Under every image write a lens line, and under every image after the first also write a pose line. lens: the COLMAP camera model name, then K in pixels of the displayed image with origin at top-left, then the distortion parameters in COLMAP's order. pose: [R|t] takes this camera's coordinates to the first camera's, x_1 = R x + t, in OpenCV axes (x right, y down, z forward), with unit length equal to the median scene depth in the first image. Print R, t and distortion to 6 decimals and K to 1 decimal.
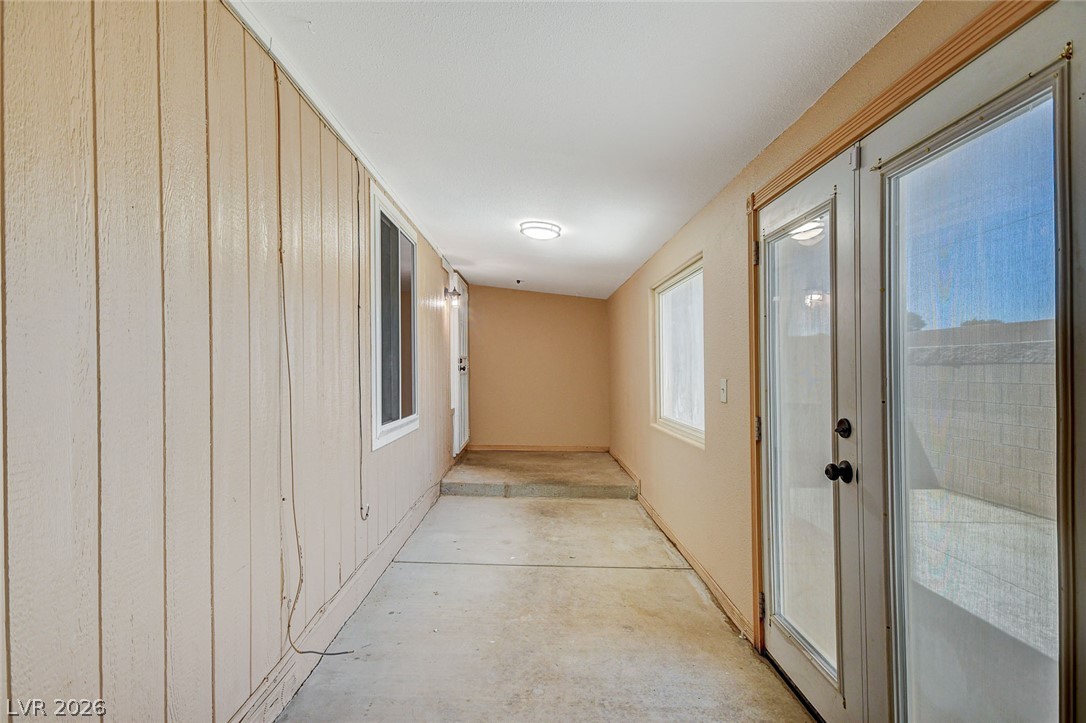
lens RADIAL K [[541.7, 0, 534.6], [0, 541.7, 366.1], [0, 0, 1]] dist [0.017030, -0.000309]
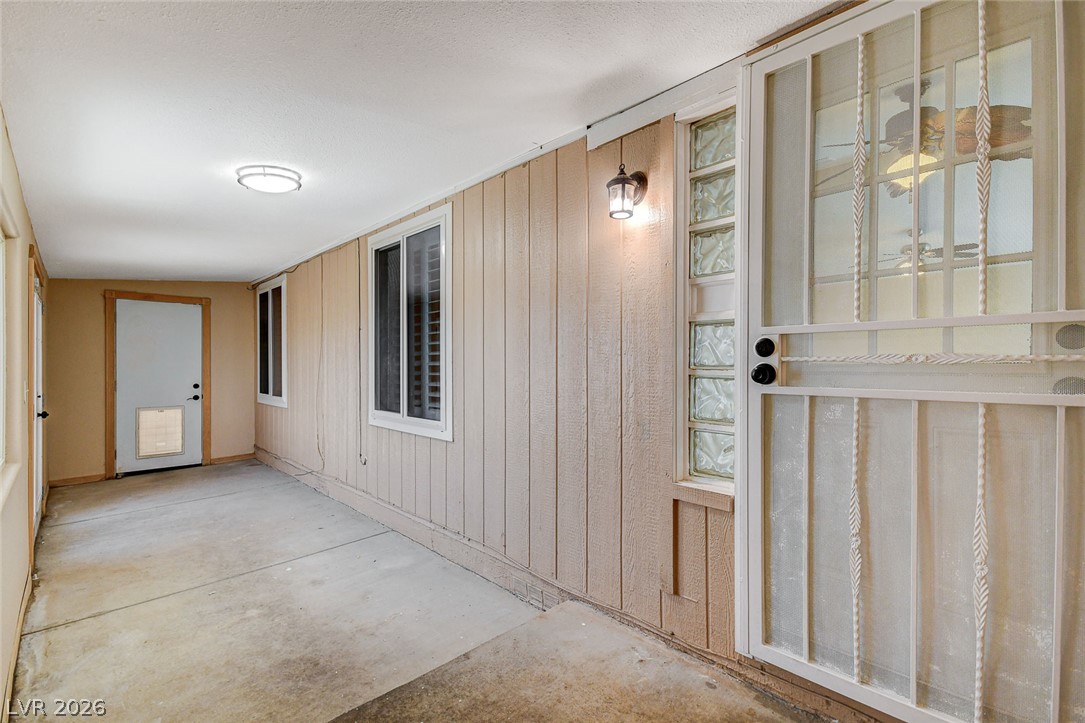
lens RADIAL K [[480.7, 0, 544.9], [0, 480.7, 364.0], [0, 0, 1]] dist [0.008115, -0.003485]
pose [[-0.716142, 0.008570, -0.697902, 0.233834], [0.006256, 0.999963, 0.005859, -0.008103], [0.697927, -0.000171, -0.716169, 2.007448]]
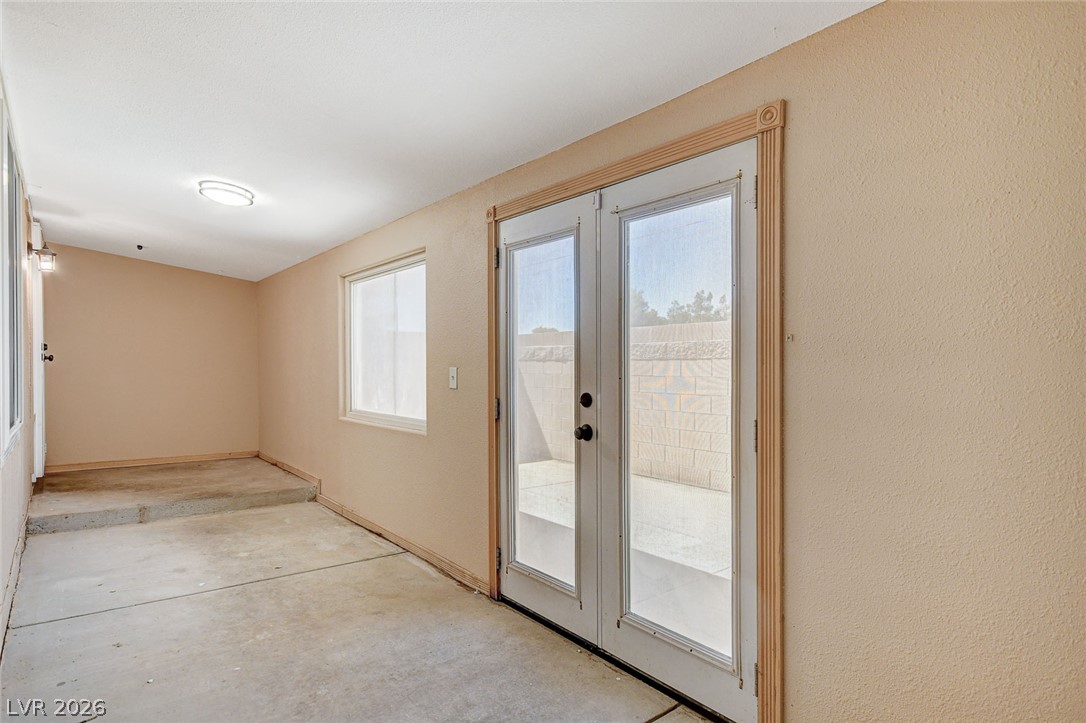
lens RADIAL K [[574.1, 0, 542.5], [0, 574.1, 365.4], [0, 0, 1]] dist [0.018205, -0.001426]
pose [[0.772317, 0.007550, 0.635193, -0.212806], [-0.009493, 0.999955, -0.000343, 0.015731], [-0.635167, -0.005765, 0.772354, -0.011185]]
